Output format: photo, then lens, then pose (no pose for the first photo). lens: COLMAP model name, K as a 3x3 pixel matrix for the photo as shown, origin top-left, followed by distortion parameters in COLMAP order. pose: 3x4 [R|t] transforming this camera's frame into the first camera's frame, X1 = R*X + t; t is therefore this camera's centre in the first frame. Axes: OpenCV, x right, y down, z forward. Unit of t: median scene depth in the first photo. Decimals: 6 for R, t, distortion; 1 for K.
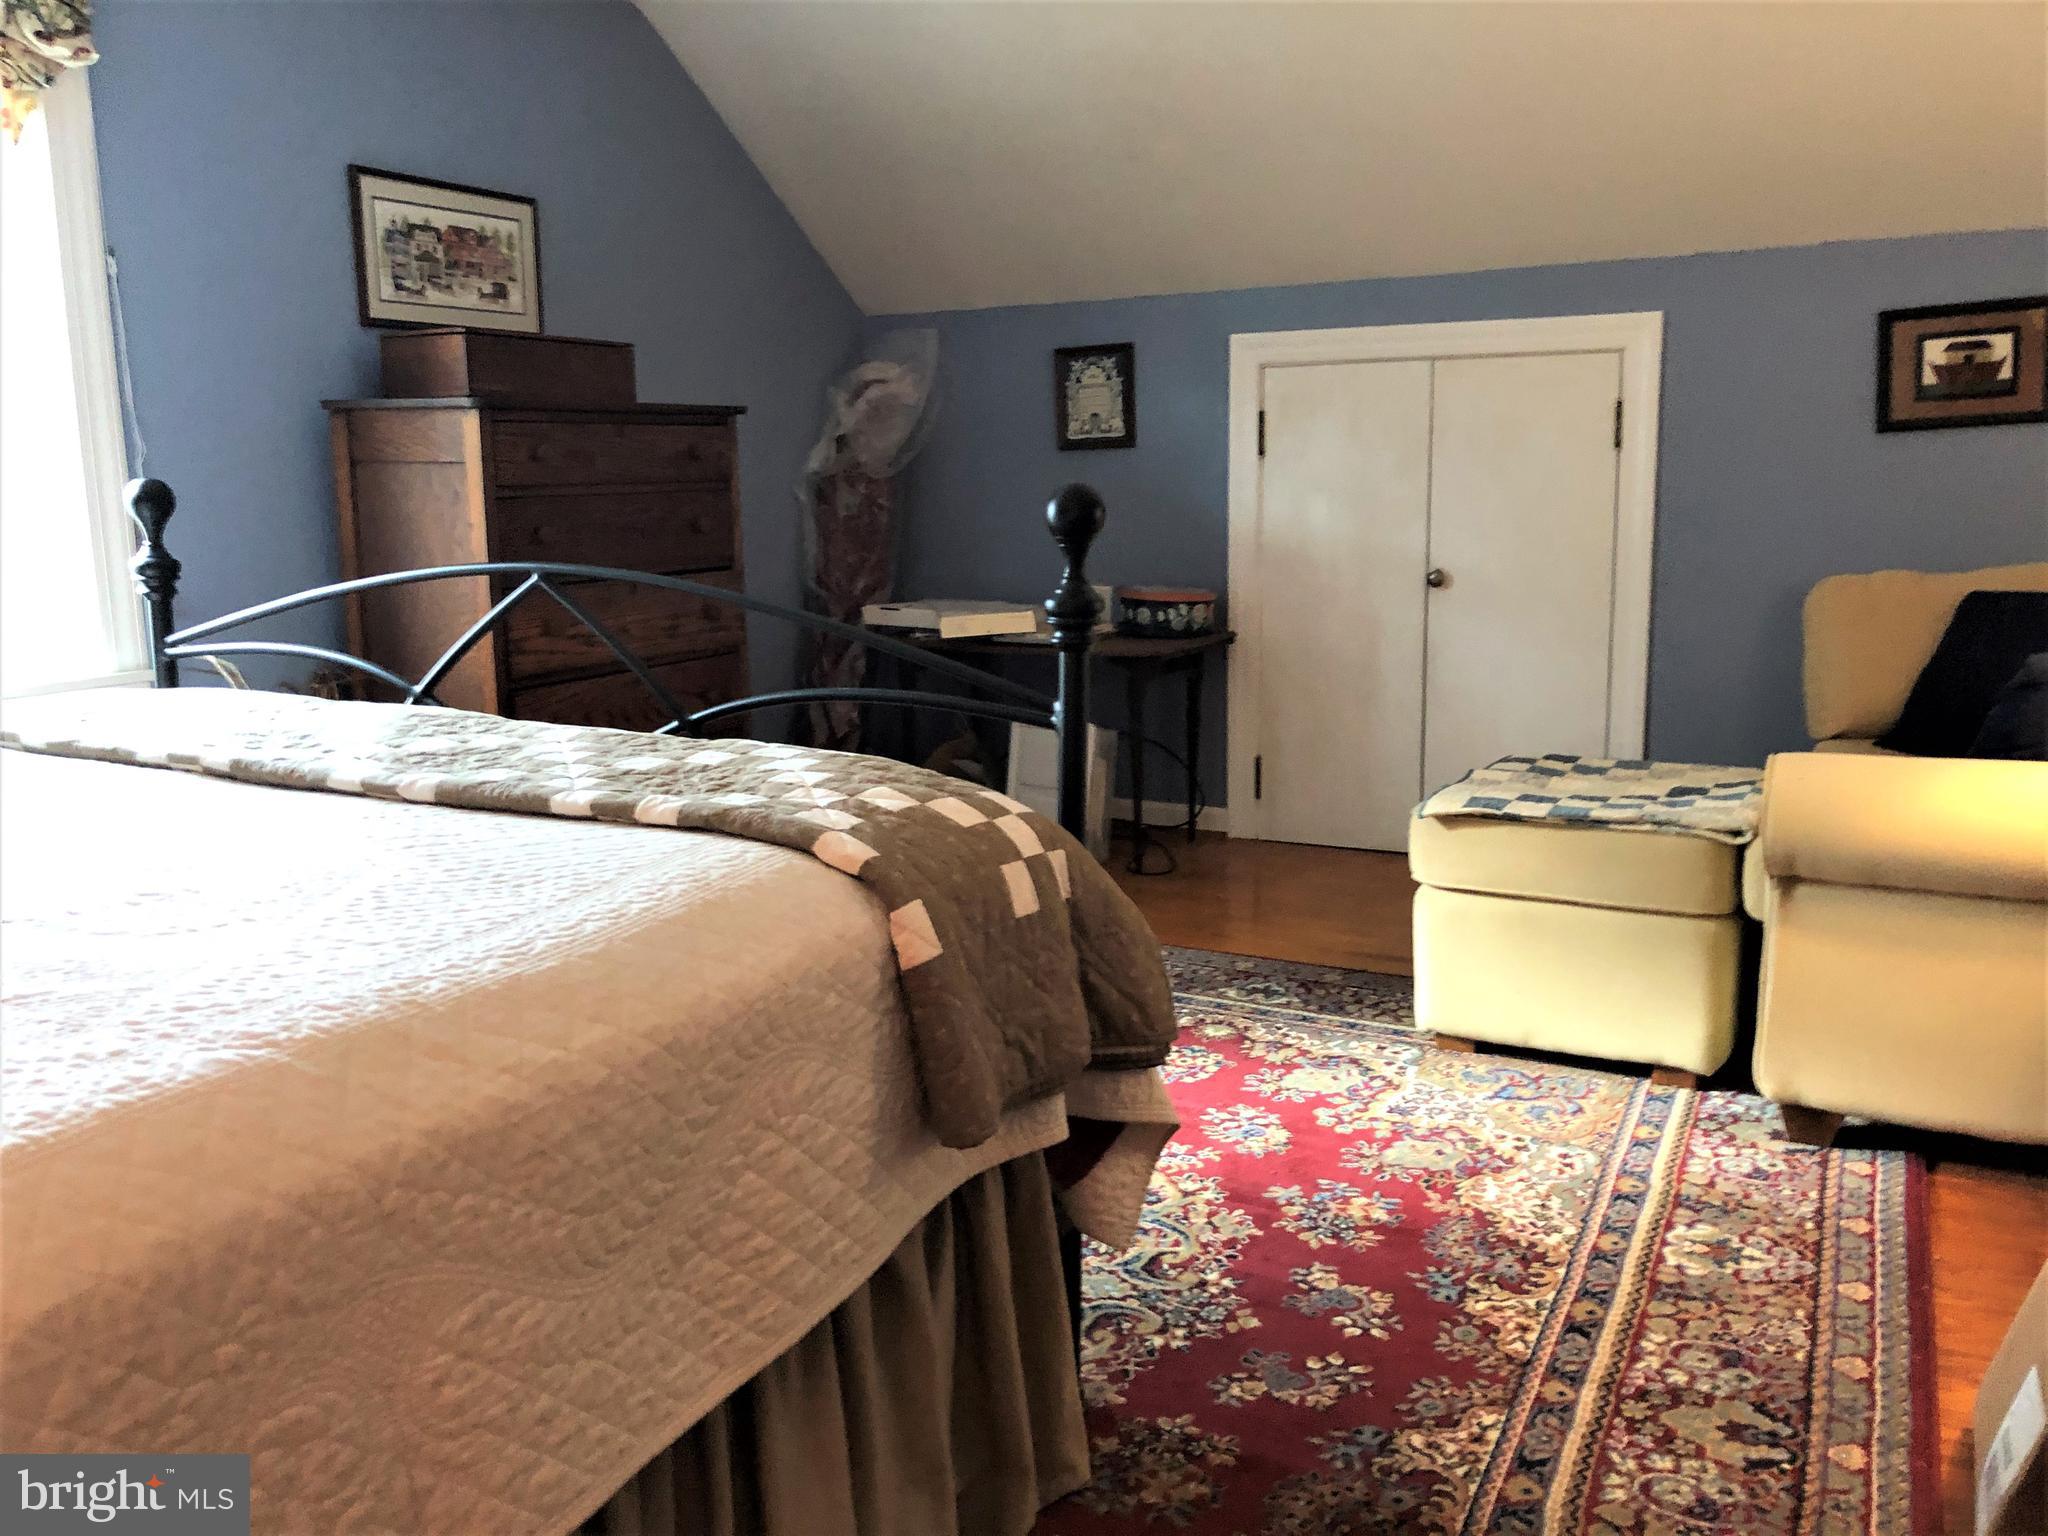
lens RADIAL K [[1653.0, 0, 975.3], [0, 1653.0, 712.7], [0, 0, 1]] dist [0.096428, -0.125465]
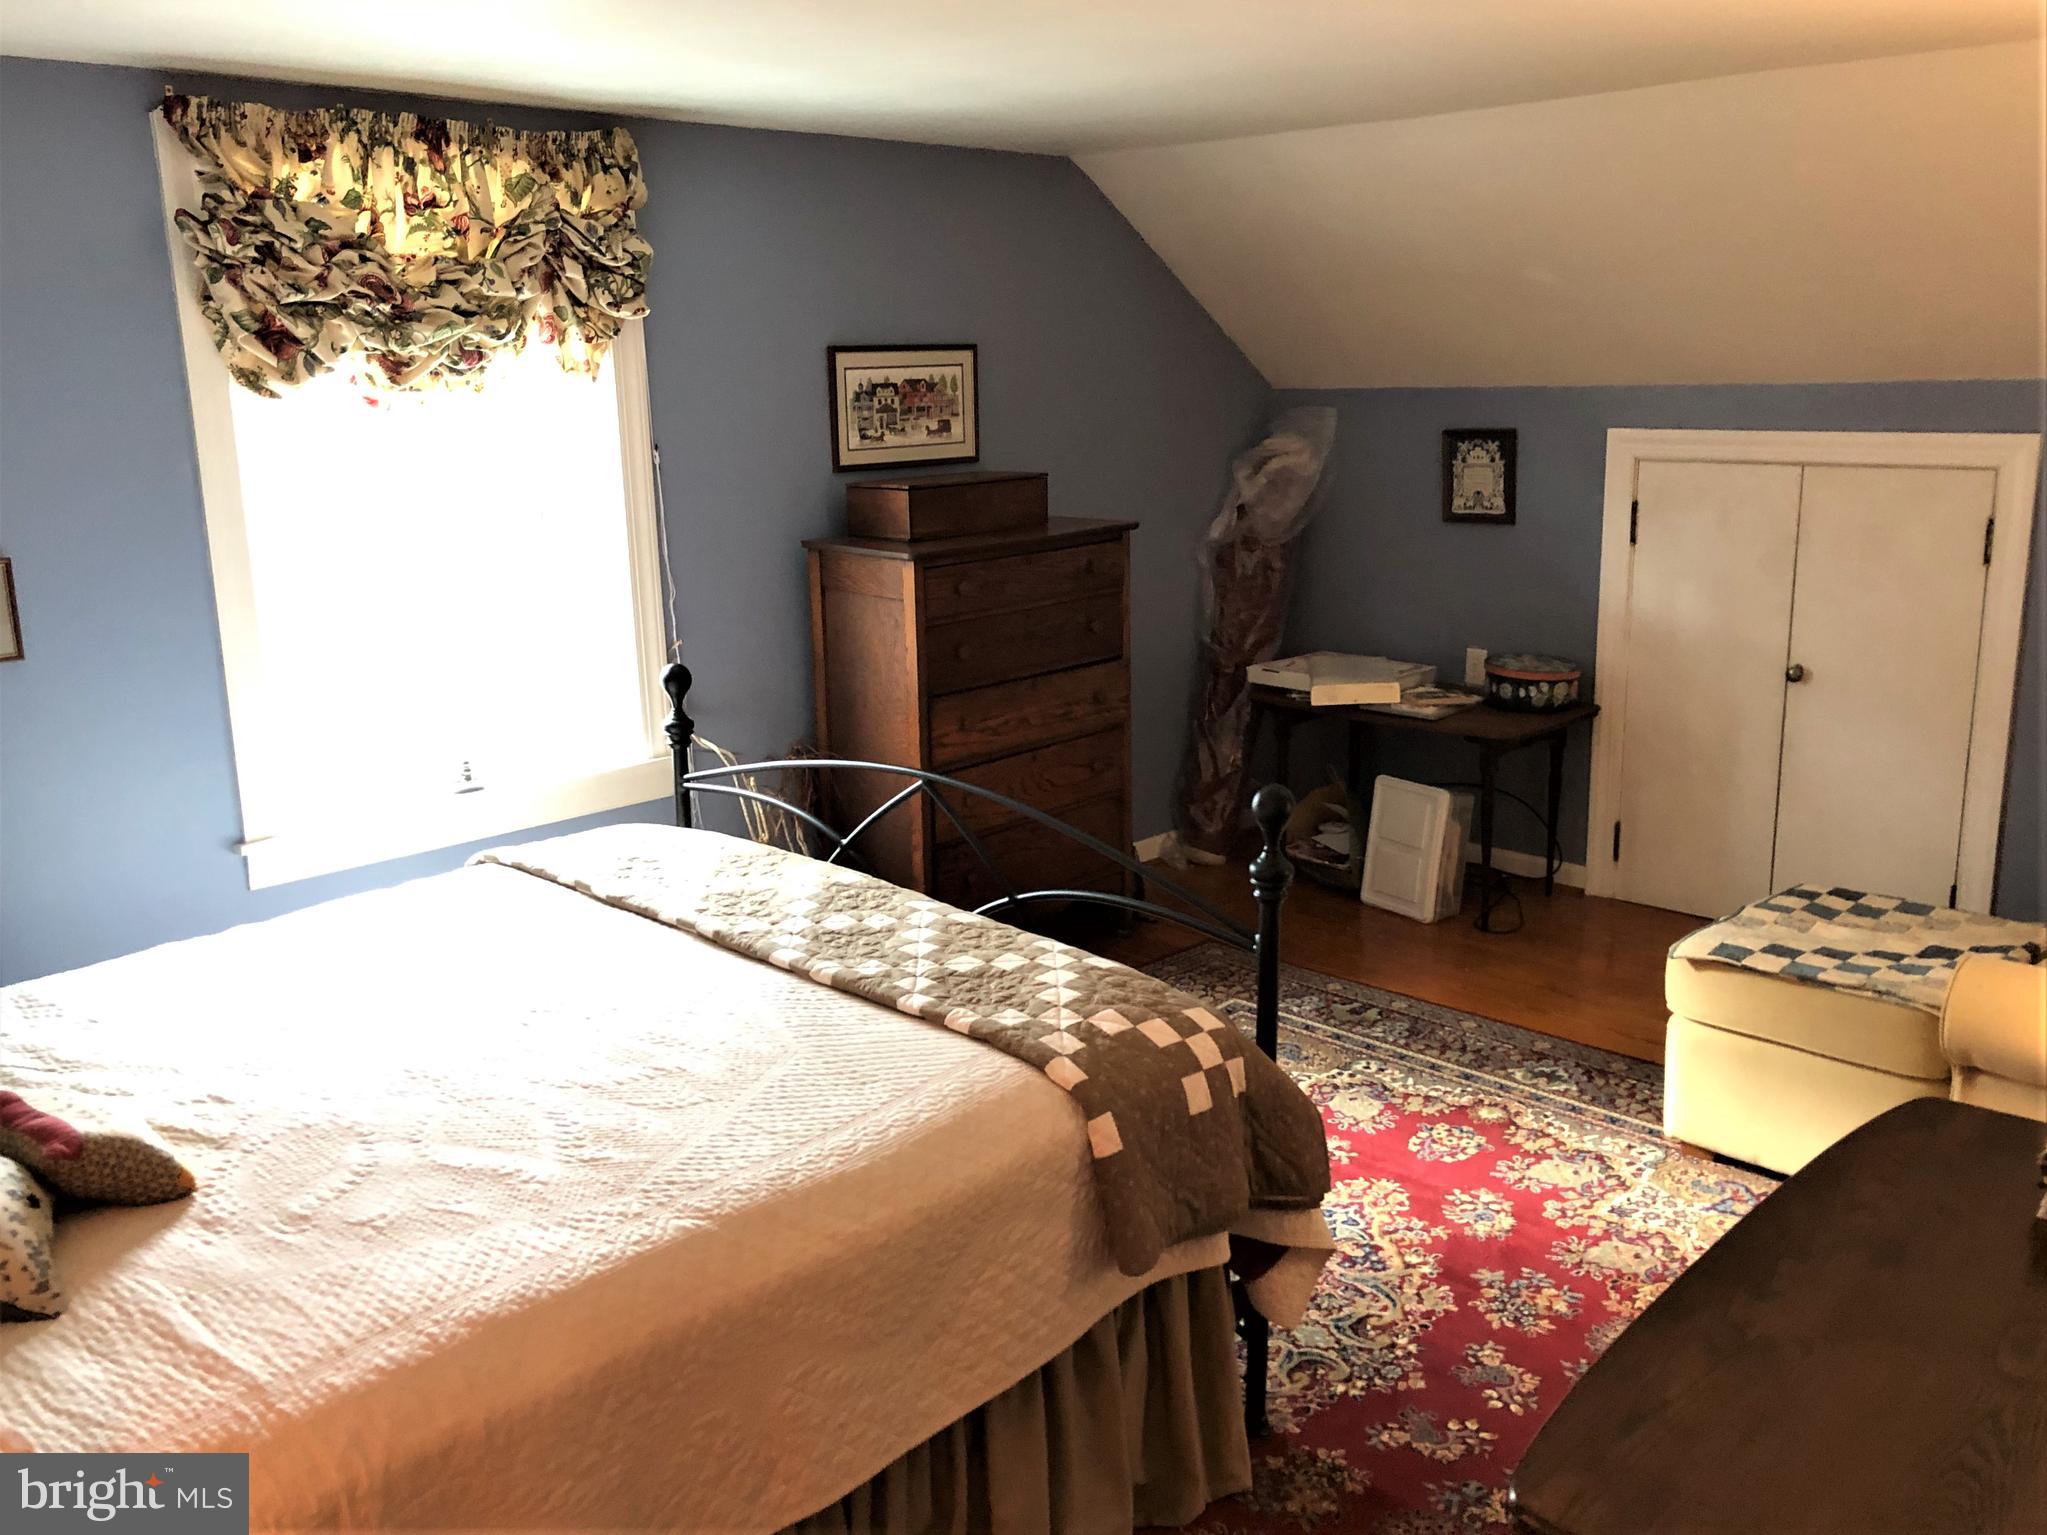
lens RADIAL K [[1707.6, 0, 1023.6], [0, 1707.6, 693.6], [0, 0, 1]] dist [-0.000437, 0.121045]
pose [[0.965176, 0.048943, -0.256983, 0.141947], [-0.035187, 0.997704, 0.057862, -0.186381], [0.259225, -0.046805, 0.964682, -0.272236]]
